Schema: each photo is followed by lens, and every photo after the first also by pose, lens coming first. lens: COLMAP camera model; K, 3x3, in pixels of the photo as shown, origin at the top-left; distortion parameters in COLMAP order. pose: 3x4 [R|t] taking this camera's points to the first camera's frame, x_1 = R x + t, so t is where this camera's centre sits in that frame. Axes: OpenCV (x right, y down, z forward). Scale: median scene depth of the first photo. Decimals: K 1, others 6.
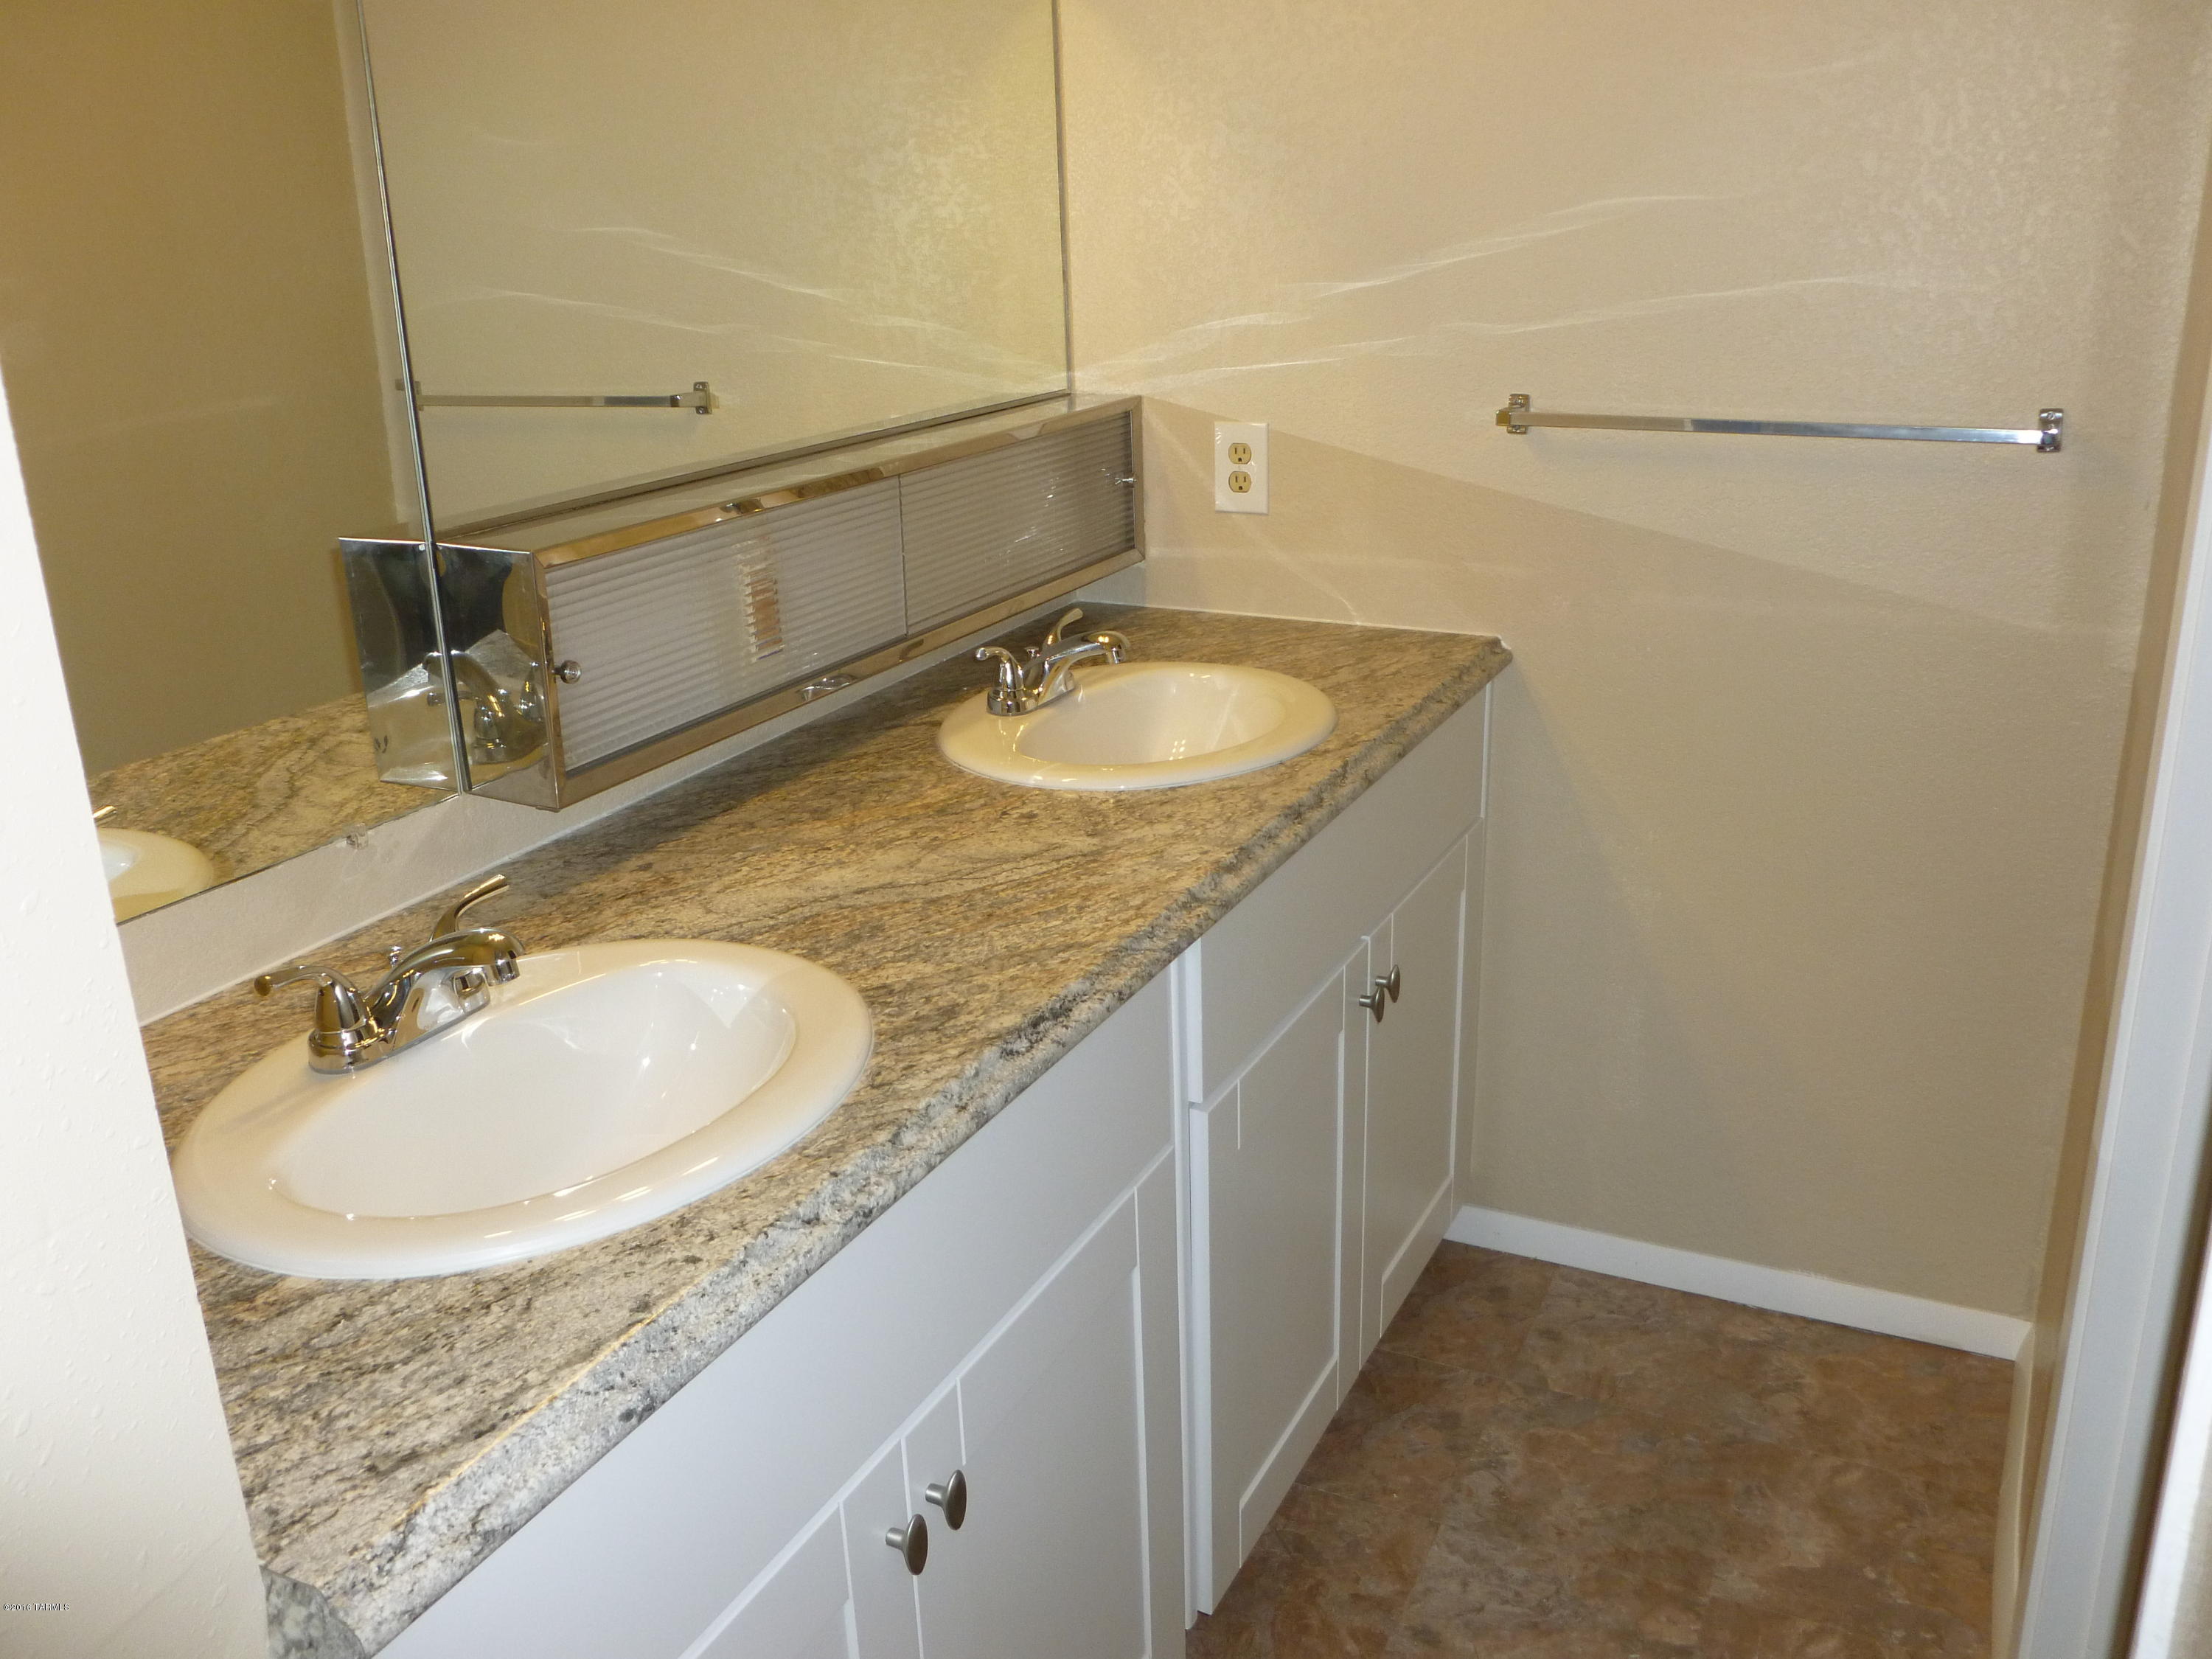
lens RADIAL K [[1883.7, 0, 1107.2], [0, 1883.7, 829.8], [0, 0, 1]] dist [-0.031401, -0.002737]
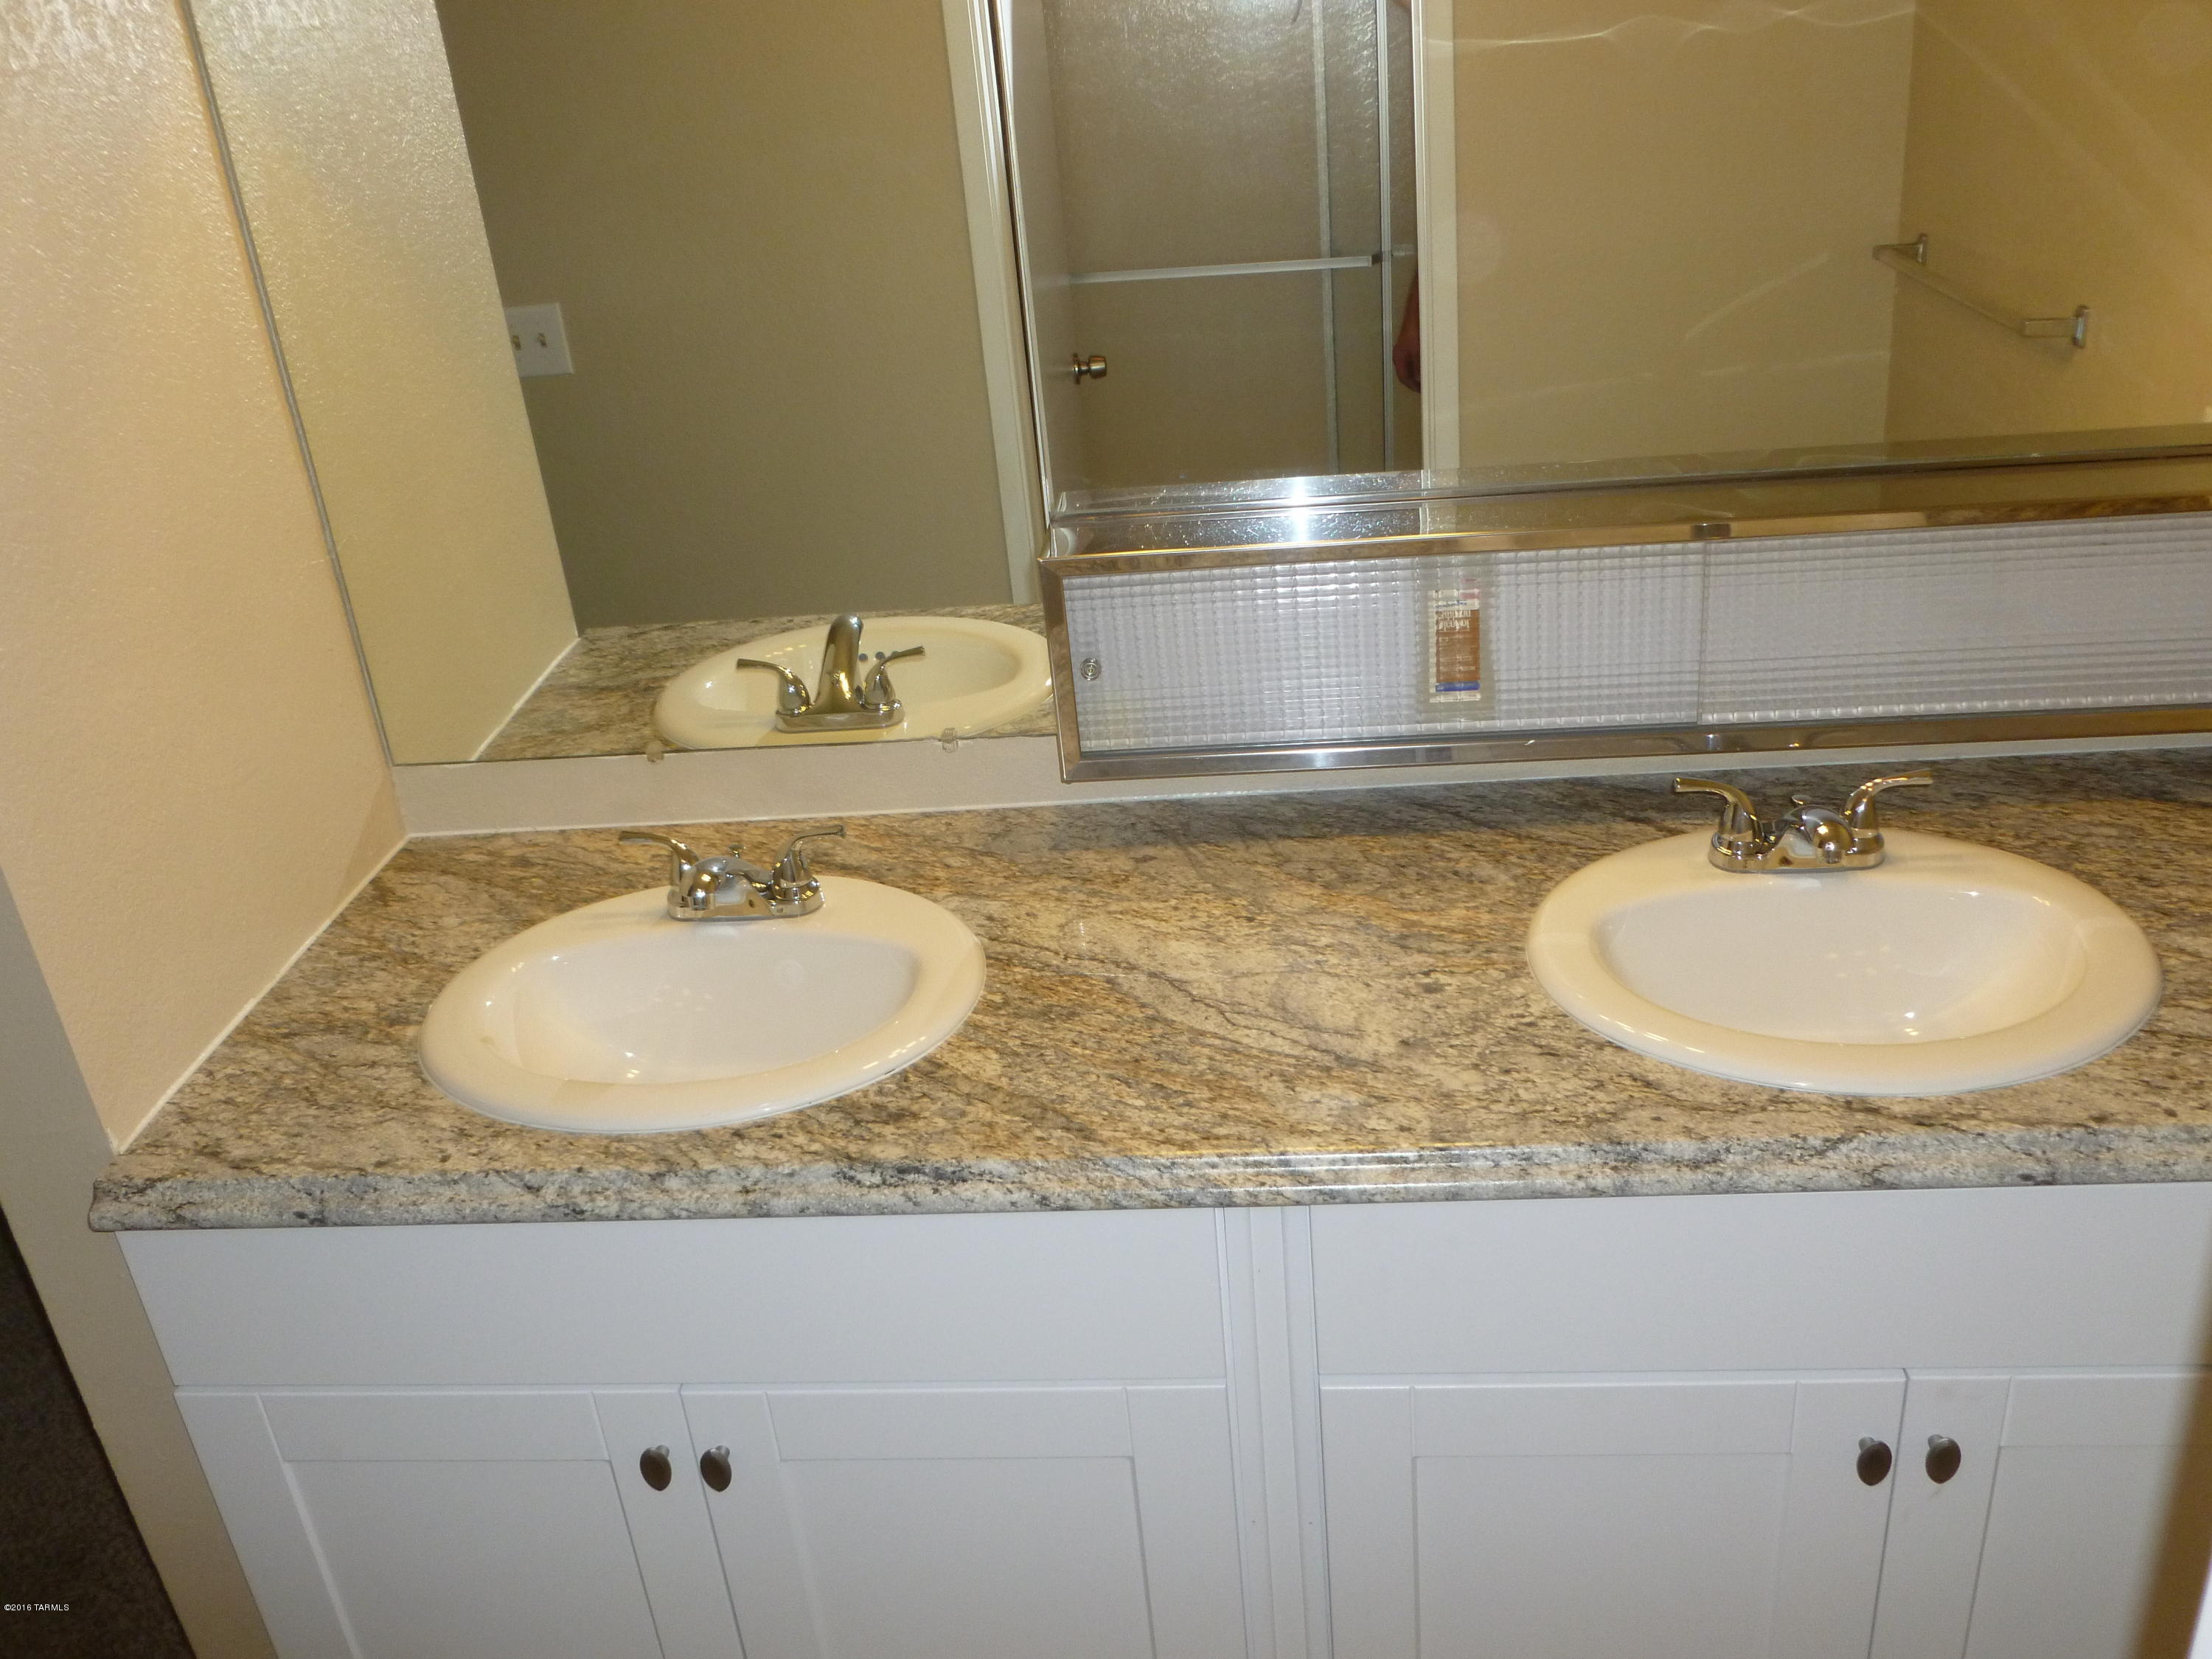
lens RADIAL K [[1883.7, 0, 1107.9], [0, 1883.7, 826.7], [0, 0, 1]] dist [-0.031401, -0.002737]
pose [[0.386488, 0.405467, -0.828386, 0.821143], [-0.233570, 0.911930, 0.337386, -0.464276], [0.892229, 0.063090, 0.447155, 0.661830]]
